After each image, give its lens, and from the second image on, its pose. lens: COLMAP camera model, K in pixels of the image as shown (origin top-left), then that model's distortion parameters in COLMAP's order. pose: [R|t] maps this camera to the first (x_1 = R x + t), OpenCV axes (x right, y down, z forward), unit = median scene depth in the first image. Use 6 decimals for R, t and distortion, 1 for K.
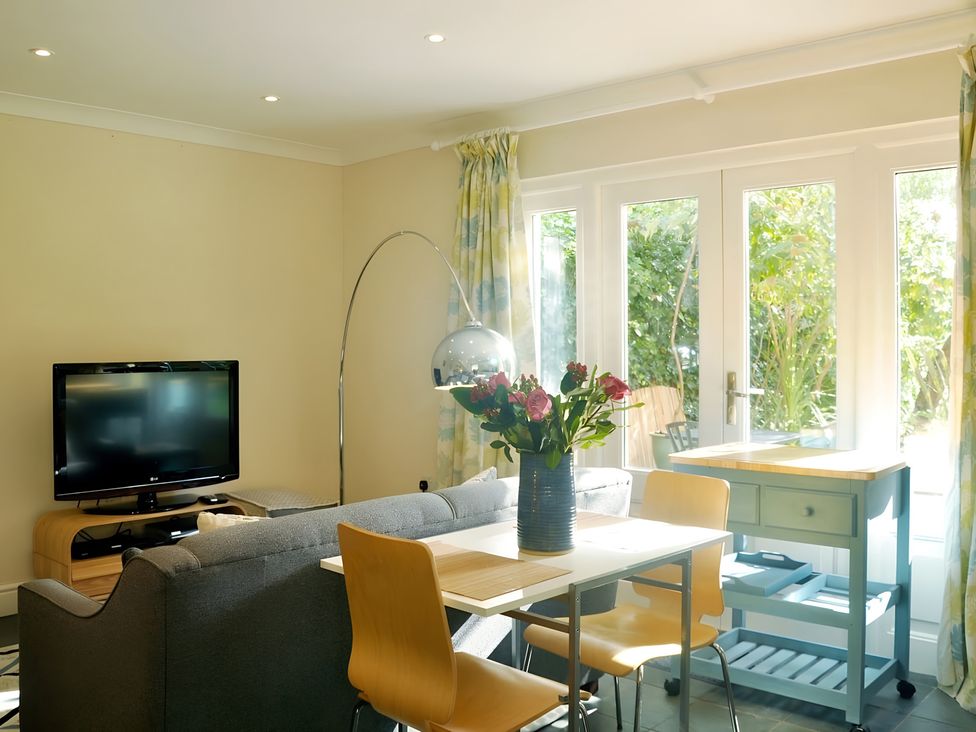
lens RADIAL K [[918.3, 0, 488.0], [0, 918.3, 366.0], [0, 0, 1]] dist [-0.128335, 0.015026]
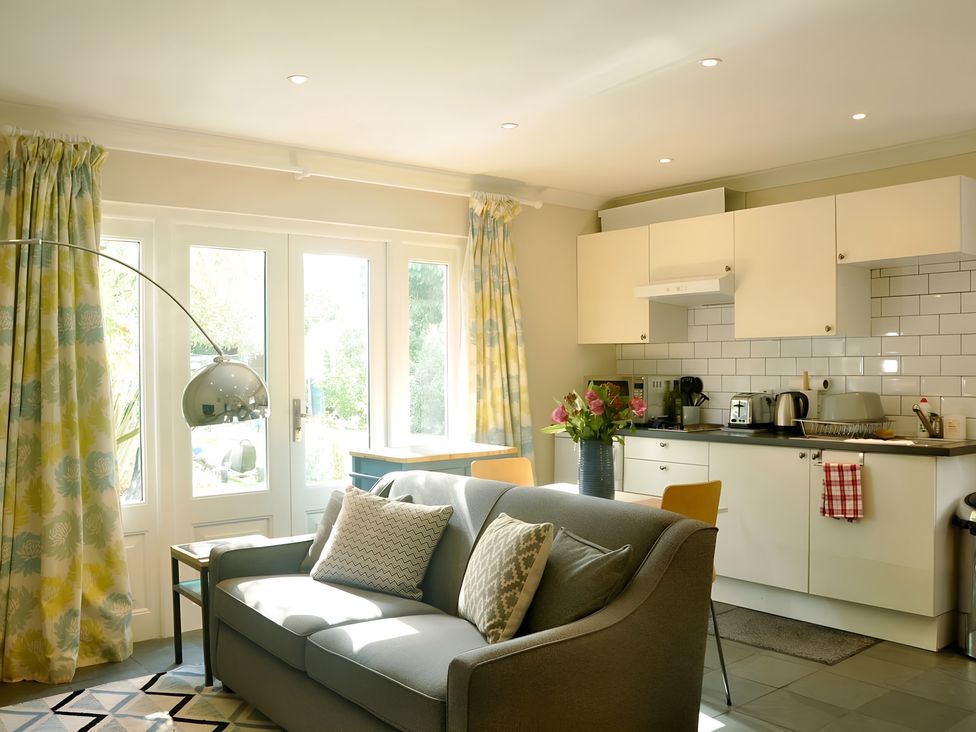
lens RADIAL K [[891.5, 0, 488.0], [0, 891.5, 366.0], [0, 0, 1]] dist [-0.098555, 0.157601]
pose [[0.148901, 0.000827, 0.988852, -0.807176], [0.037788, 0.999264, -0.006526, -0.018069], [-0.988130, 0.038339, 0.148761, 0.507241]]
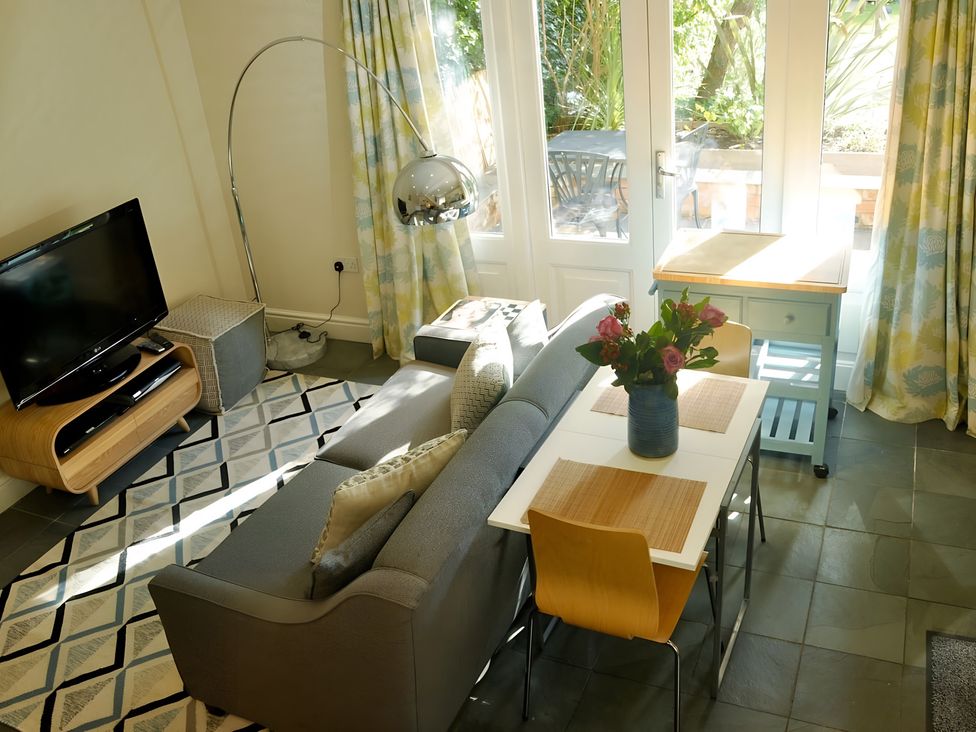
lens RADIAL K [[892.1, 0, 488.0], [0, 892.1, 366.0], [0, 0, 1]] dist [-0.177333, 0.148200]
pose [[0.940987, -0.232939, 0.245526, -0.211678], [0.102472, 0.887498, 0.449274, -0.228898], [-0.322557, -0.397602, 0.858993, 0.071733]]
